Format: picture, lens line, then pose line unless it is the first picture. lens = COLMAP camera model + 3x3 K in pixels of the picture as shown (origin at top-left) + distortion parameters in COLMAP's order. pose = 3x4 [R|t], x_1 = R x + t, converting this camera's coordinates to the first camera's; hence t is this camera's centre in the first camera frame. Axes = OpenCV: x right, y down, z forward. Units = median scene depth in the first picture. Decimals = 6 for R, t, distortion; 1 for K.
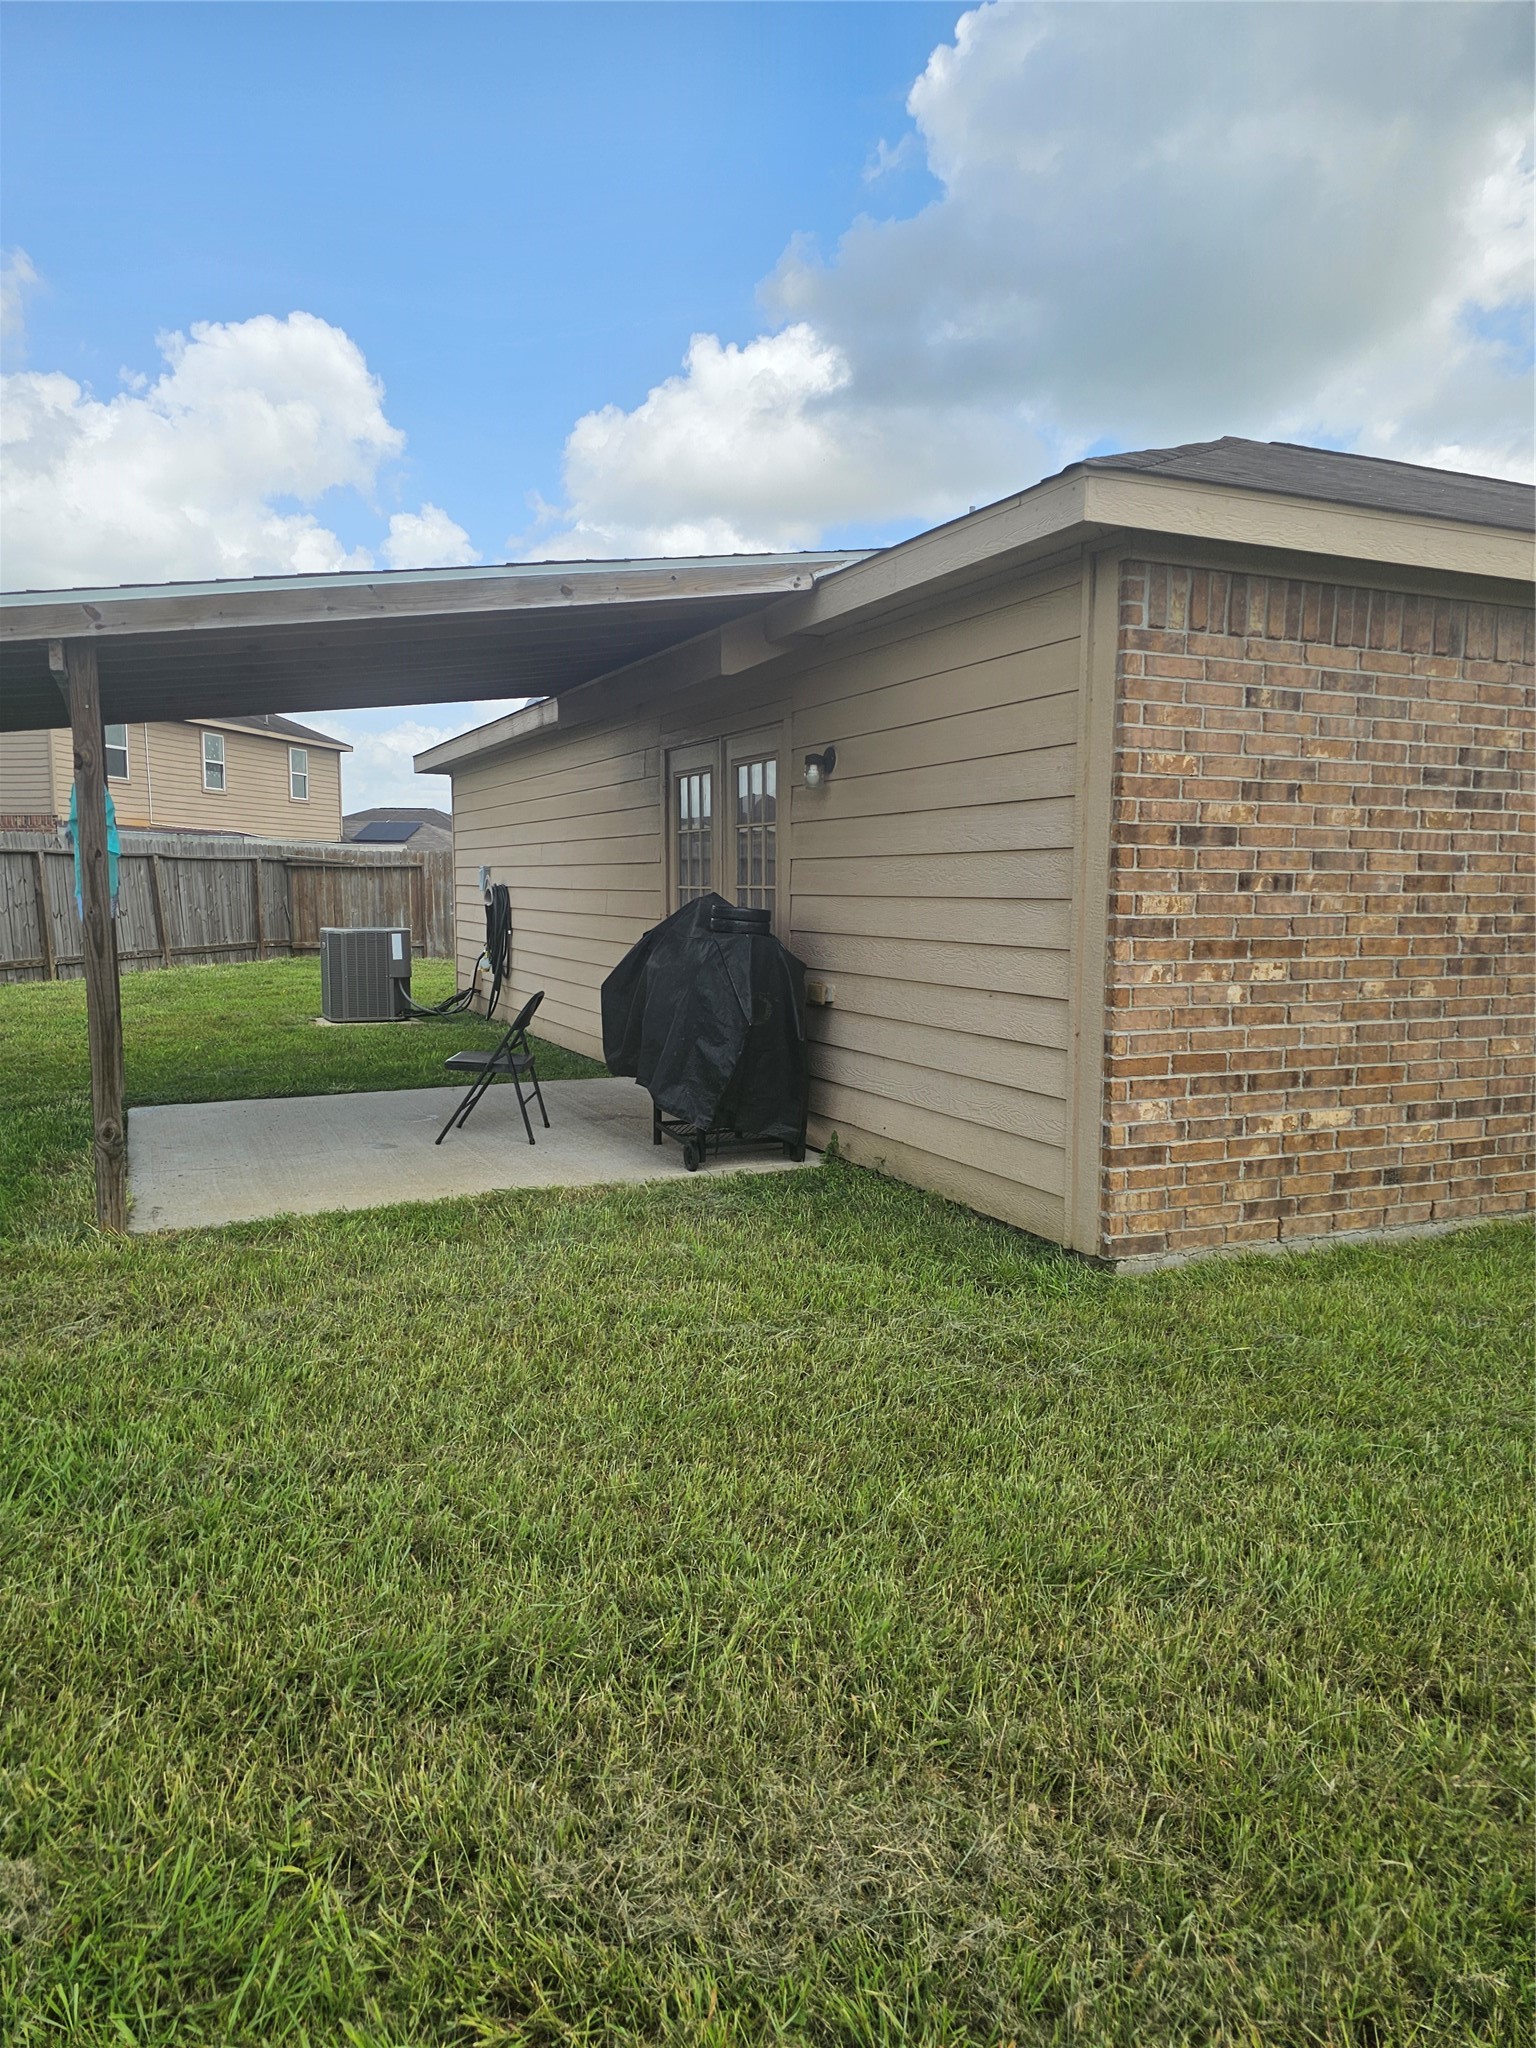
lens RADIAL K [[1365.6, 0, 762.9], [0, 1365.6, 1026.8], [0, 0, 1]] dist [0.058546, -0.035034]
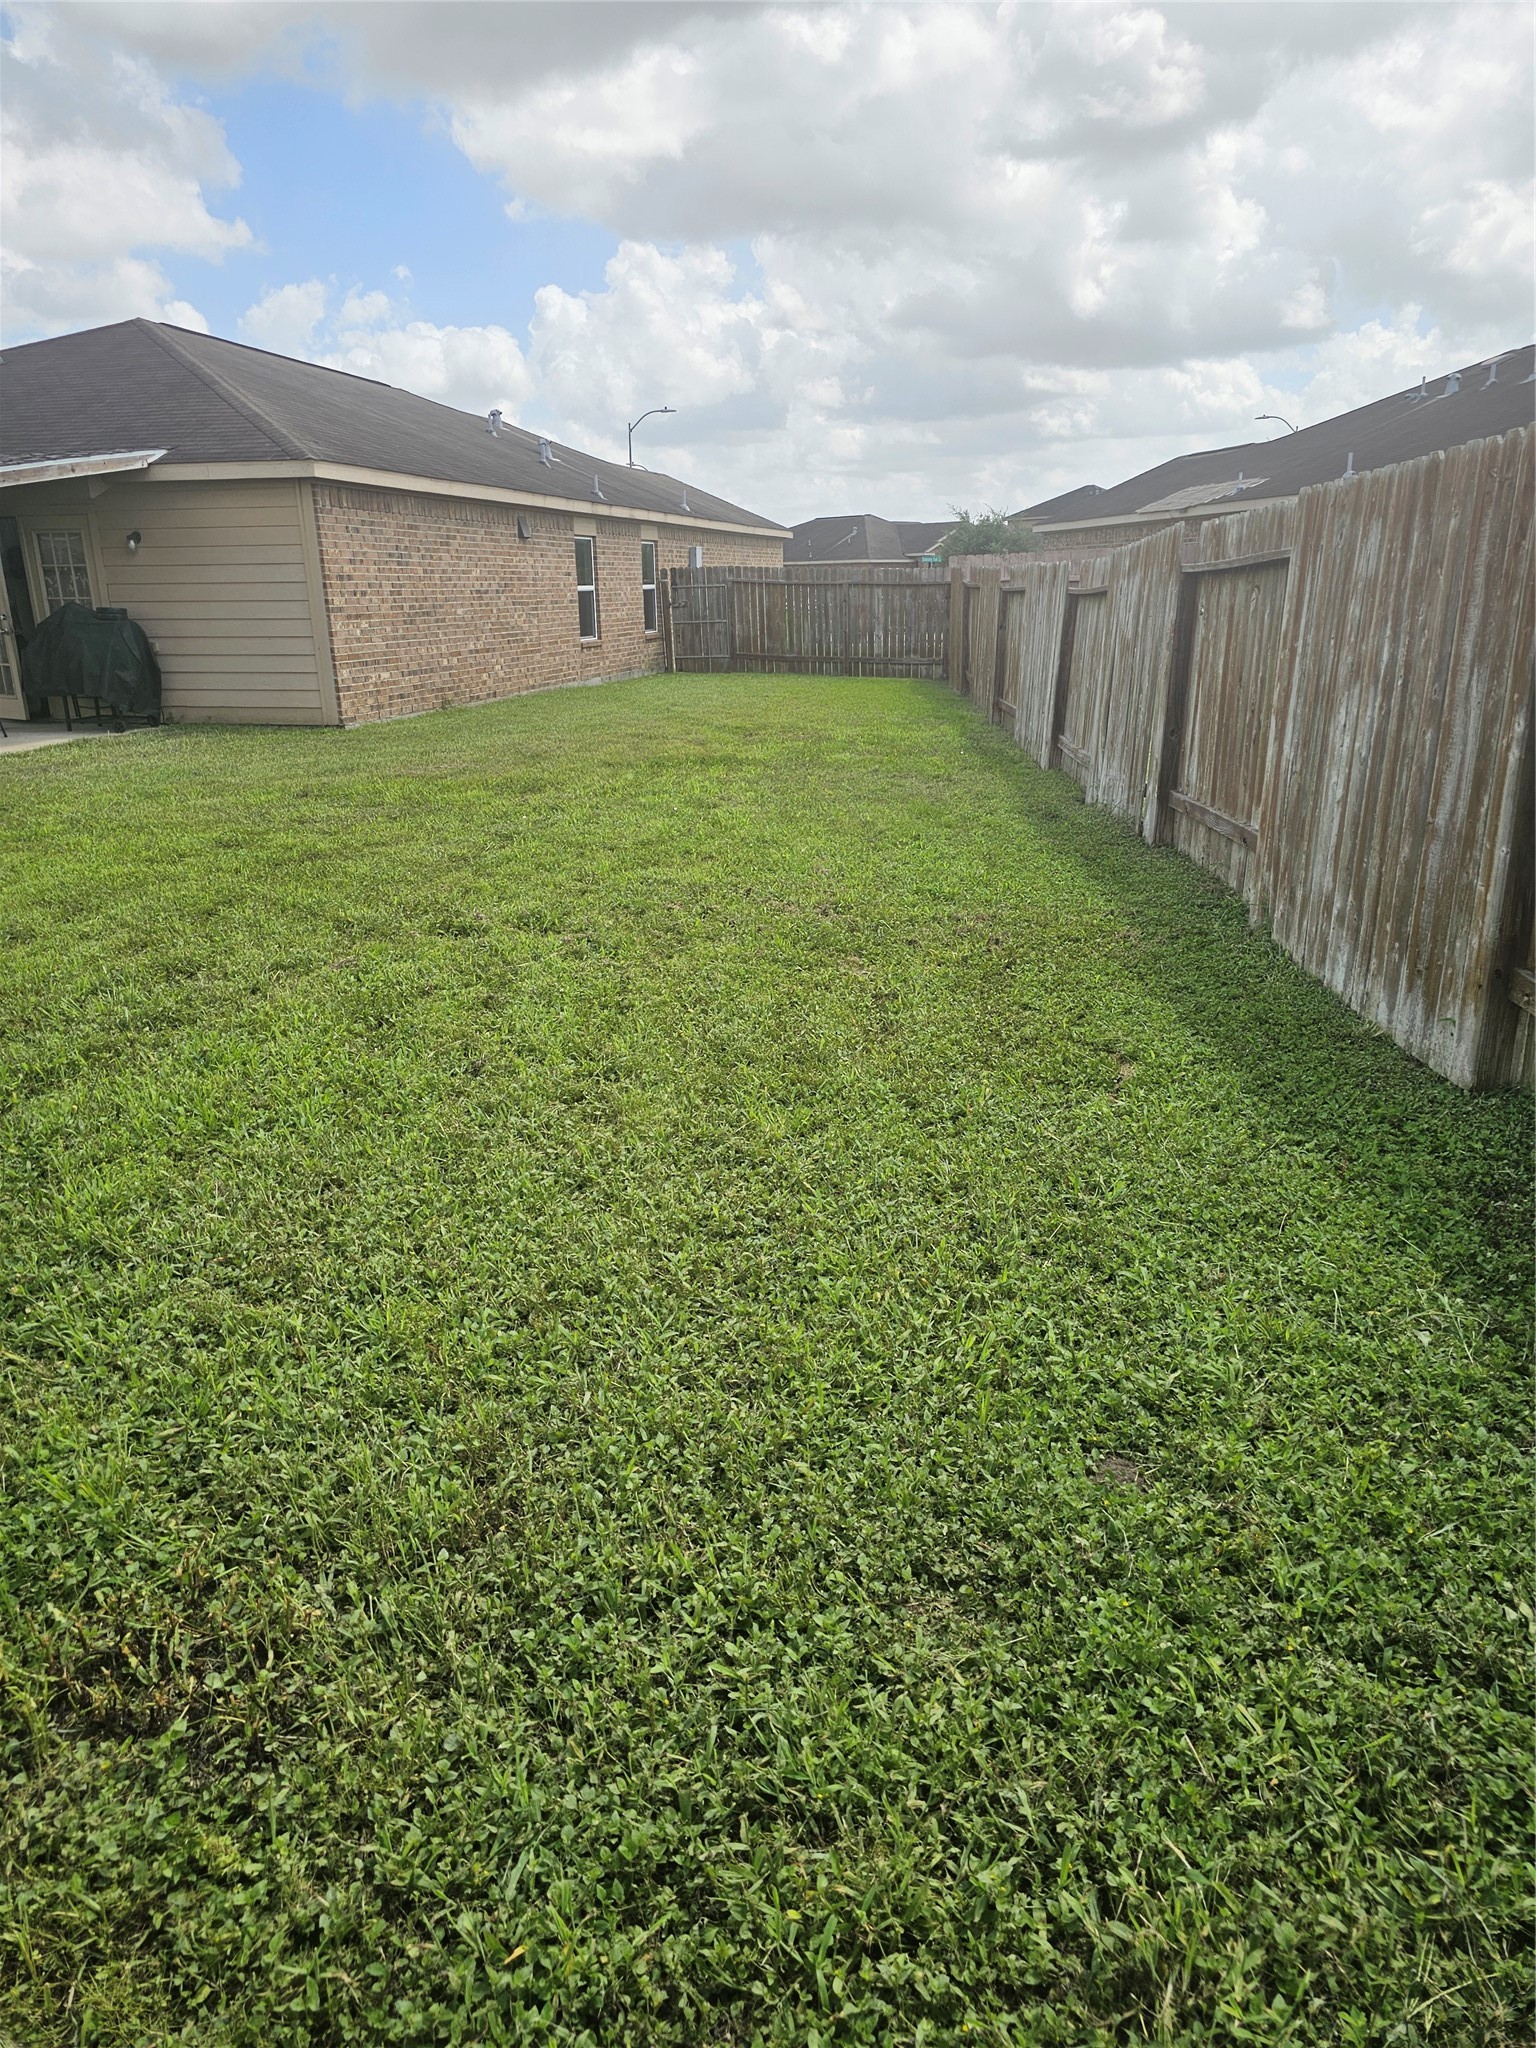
lens RADIAL K [[1365.6, 0, 762.2], [0, 1365.6, 1022.8], [0, 0, 1]] dist [0.058546, -0.035034]
pose [[0.610258, -0.256503, 0.749528, -1.545275], [0.101577, 0.963657, 0.247079, 0.139342], [-0.785664, -0.074647, 0.614134, -1.559925]]
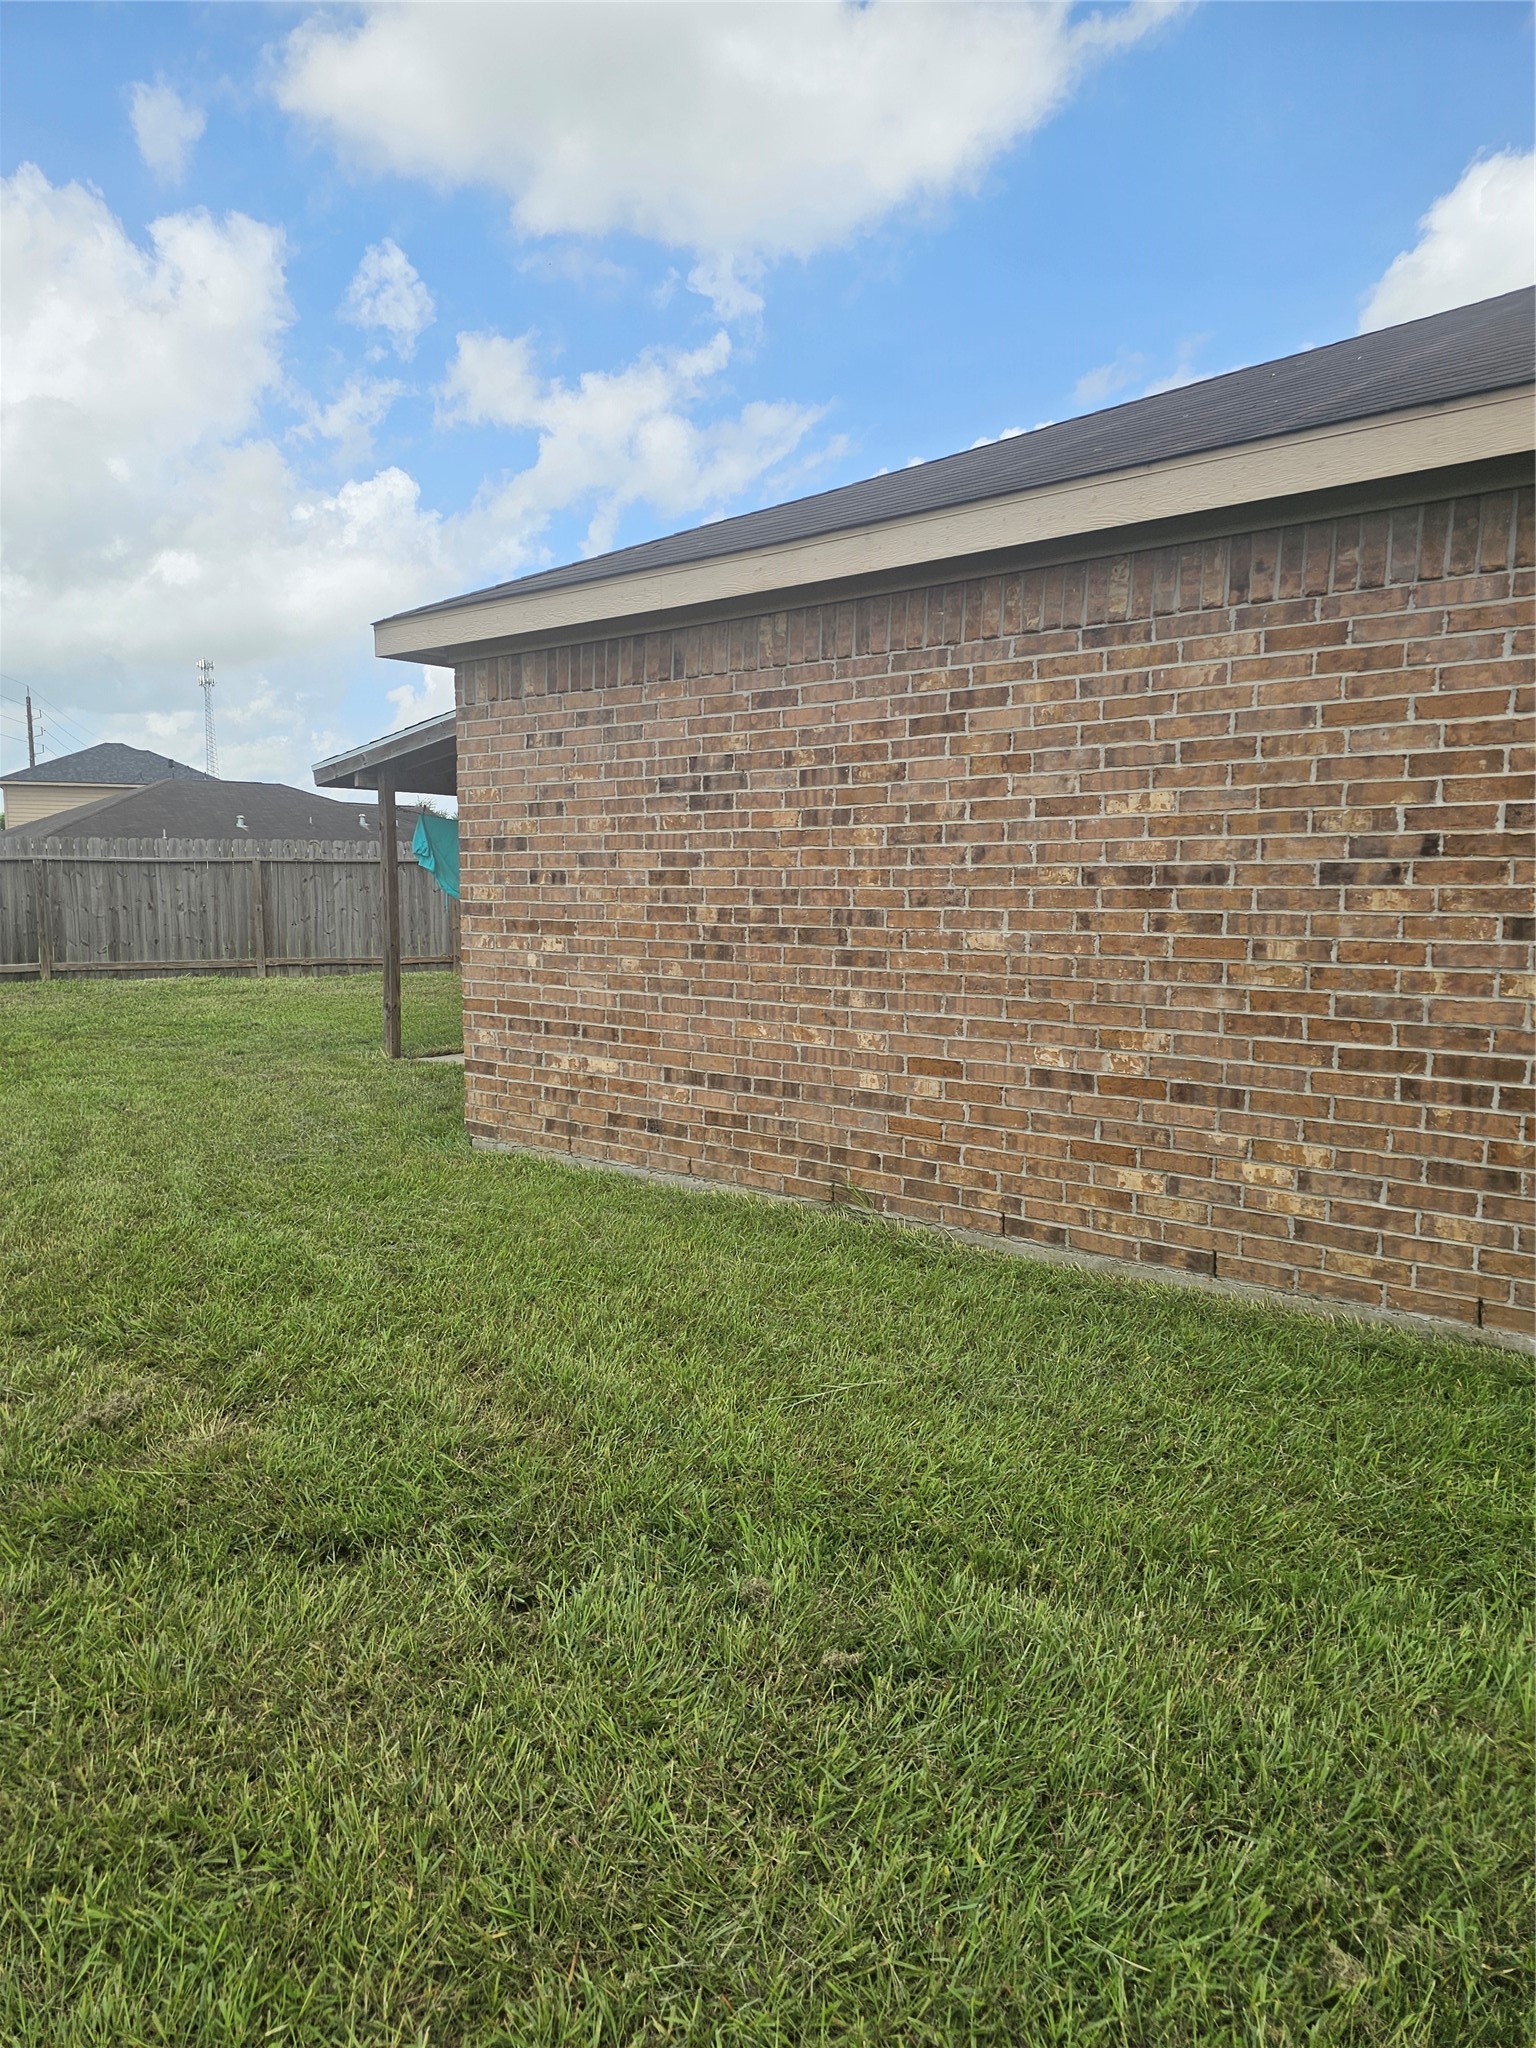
lens RADIAL K [[1365.6, 0, 766.4], [0, 1365.6, 1027.7], [0, 0, 1]] dist [0.058546, -0.035034]
pose [[0.448206, 0.089478, -0.889441, 1.596776], [-0.086263, 0.994664, 0.056594, -0.051821], [0.889758, 0.051360, 0.453533, 0.576865]]
